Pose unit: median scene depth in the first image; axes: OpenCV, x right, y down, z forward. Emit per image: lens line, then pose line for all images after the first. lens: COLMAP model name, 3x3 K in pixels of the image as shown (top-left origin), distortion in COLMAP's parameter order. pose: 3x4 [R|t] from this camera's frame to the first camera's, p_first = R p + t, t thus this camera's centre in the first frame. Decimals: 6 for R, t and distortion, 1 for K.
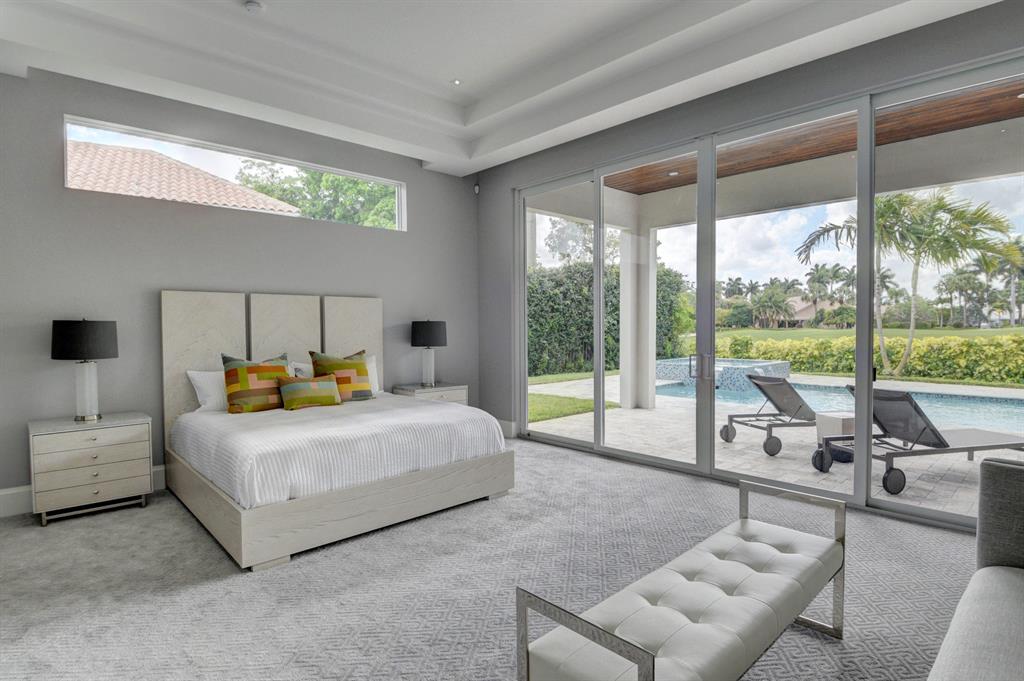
lens RADIAL K [[532.7, 0, 510.6], [0, 532.7, 338.7], [0, 0, 1]] dist [0.023951, -0.034409]
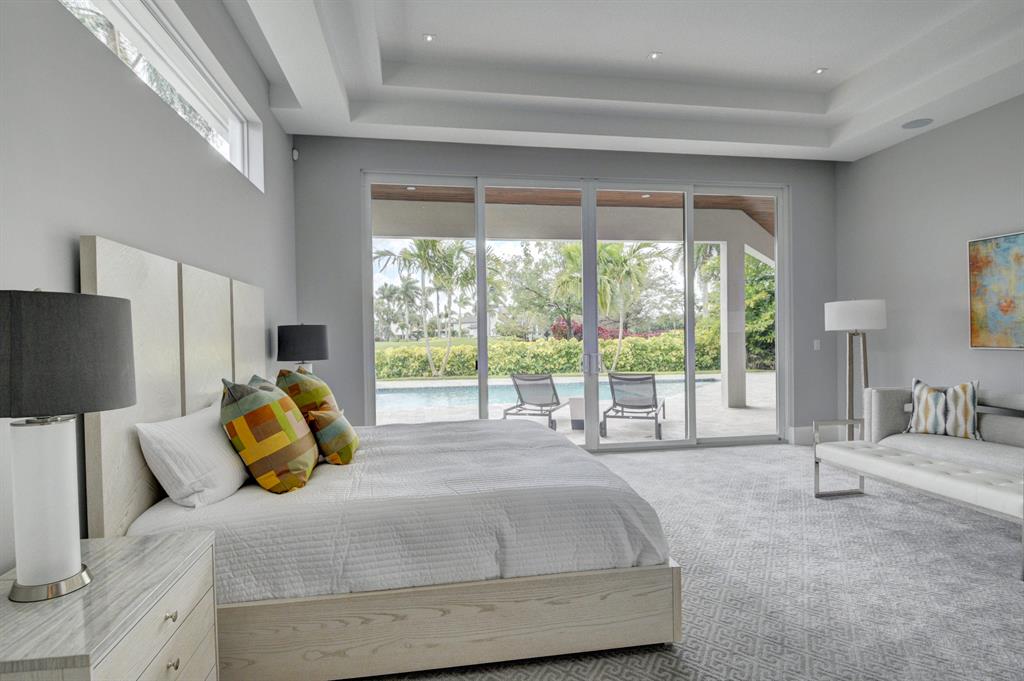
lens RADIAL K [[532.7, 0, 510.6], [0, 532.7, 338.7], [0, 0, 1]] dist [0.023951, -0.034409]
pose [[0.554442, -0.012483, 0.832129, -0.259273], [0.040725, 0.999097, -0.012148, 0.001660], [-0.831226, 0.040624, 0.554449, 0.164717]]
